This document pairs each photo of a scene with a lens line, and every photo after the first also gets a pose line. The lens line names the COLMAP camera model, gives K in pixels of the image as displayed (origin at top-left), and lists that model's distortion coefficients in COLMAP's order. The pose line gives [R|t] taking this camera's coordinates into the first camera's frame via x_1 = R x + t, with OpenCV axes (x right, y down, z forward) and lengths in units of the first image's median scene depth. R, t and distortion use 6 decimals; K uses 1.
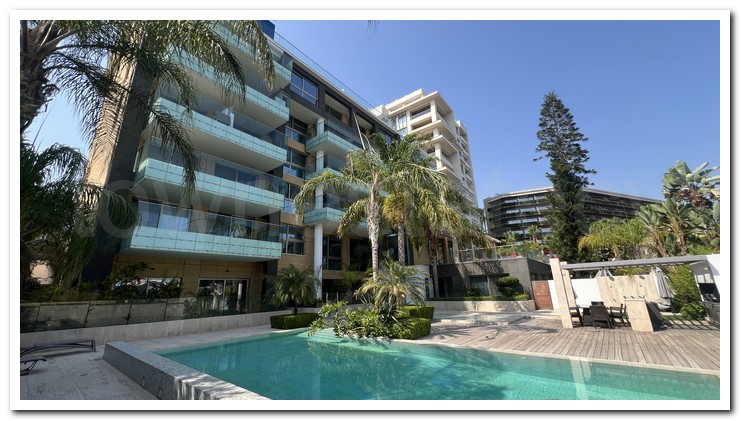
lens RADIAL K [[282.5, 0, 370.6], [0, 282.5, 209.4], [0, 0, 1]] dist [-0.005974, 0.002285]
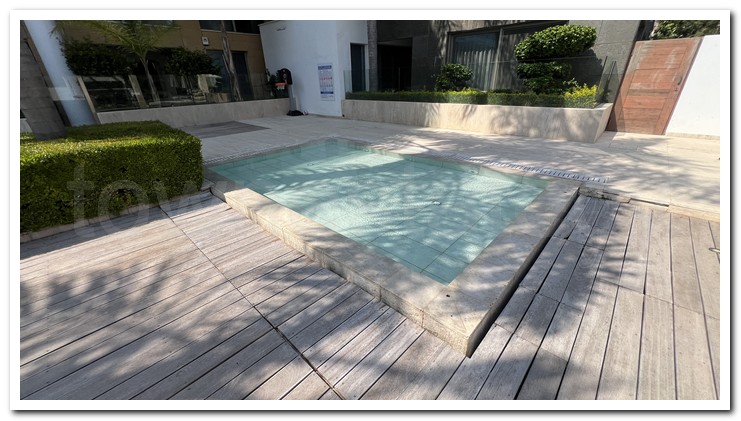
lens RADIAL K [[282.5, 0, 368.5], [0, 282.5, 207.9], [0, 0, 1]] dist [-0.005974, 0.002285]
pose [[0.998771, 0.031899, -0.037936, 0.344148], [0.000296, 0.761519, 0.648142, 0.225191], [0.049564, -0.647357, 0.760574, 0.739428]]
